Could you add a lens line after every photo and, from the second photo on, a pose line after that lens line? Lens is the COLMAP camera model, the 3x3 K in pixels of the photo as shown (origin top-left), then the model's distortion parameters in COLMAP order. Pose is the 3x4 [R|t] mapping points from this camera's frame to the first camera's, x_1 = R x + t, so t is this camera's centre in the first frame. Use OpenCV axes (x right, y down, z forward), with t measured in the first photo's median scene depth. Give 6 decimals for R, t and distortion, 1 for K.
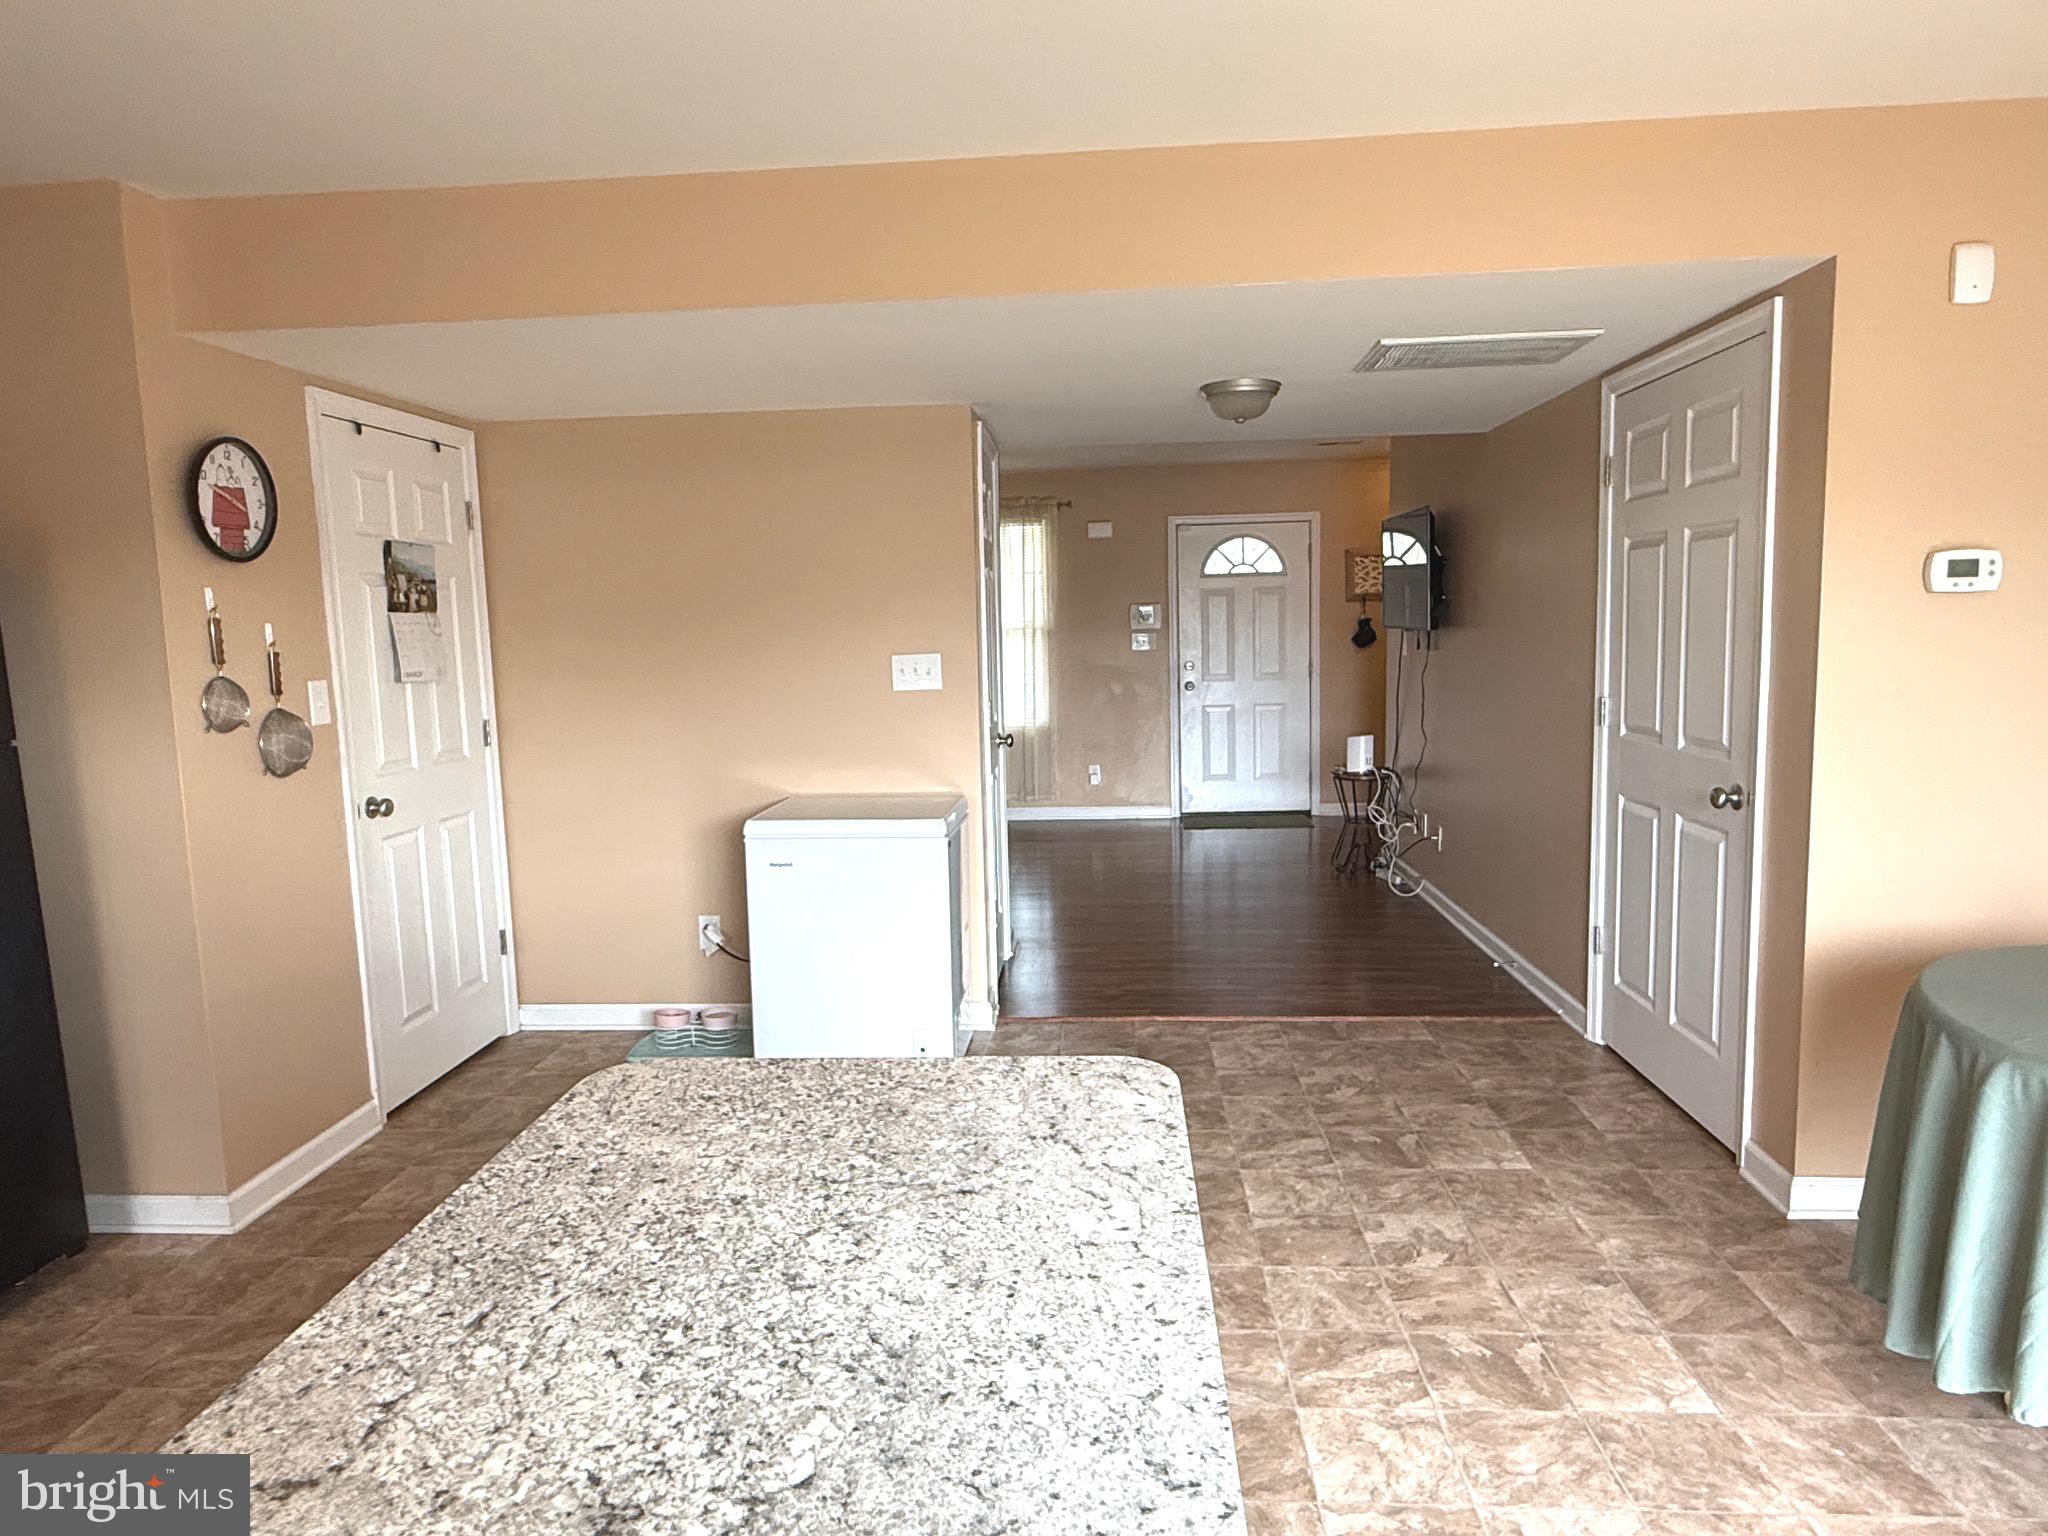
lens RADIAL K [[1277.2, 0, 1007.5], [0, 1277.2, 762.7], [0, 0, 1]] dist [0.009868, -0.001456]
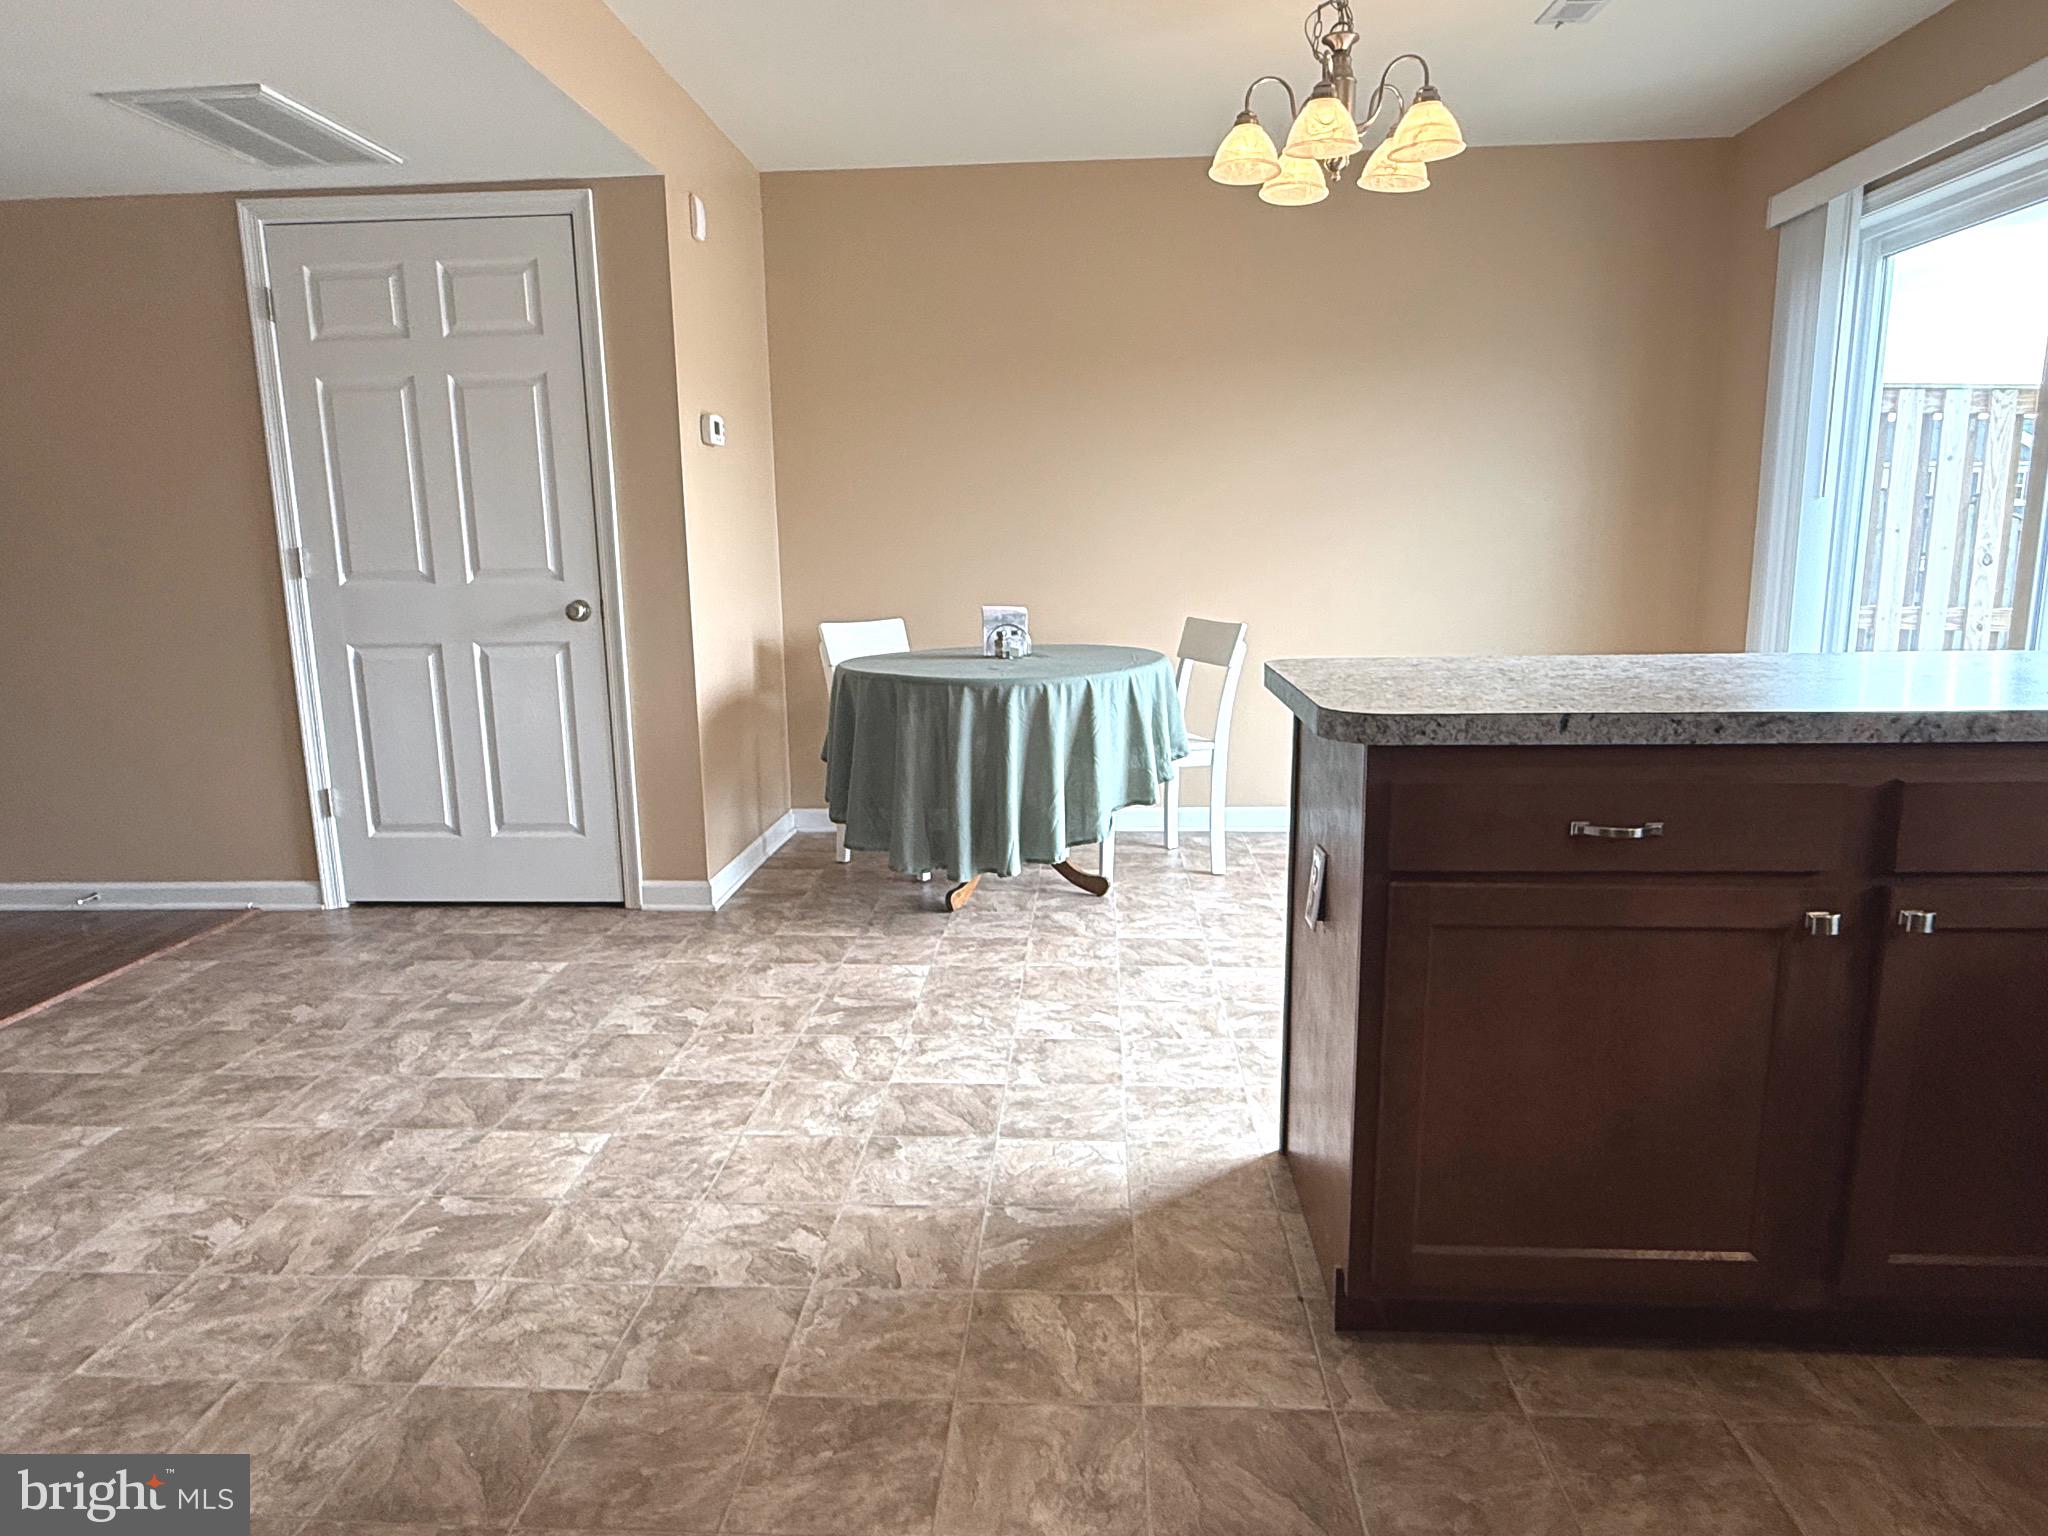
lens RADIAL K [[1277.2, 0, 1013.6], [0, 1277.2, 773.5], [0, 0, 1]] dist [0.009868, -0.001456]
pose [[-0.015806, -0.154163, 0.987919, -0.601844], [0.128416, 0.979547, 0.154911, 0.039637], [-0.991594, 0.129313, 0.004315, 0.570660]]
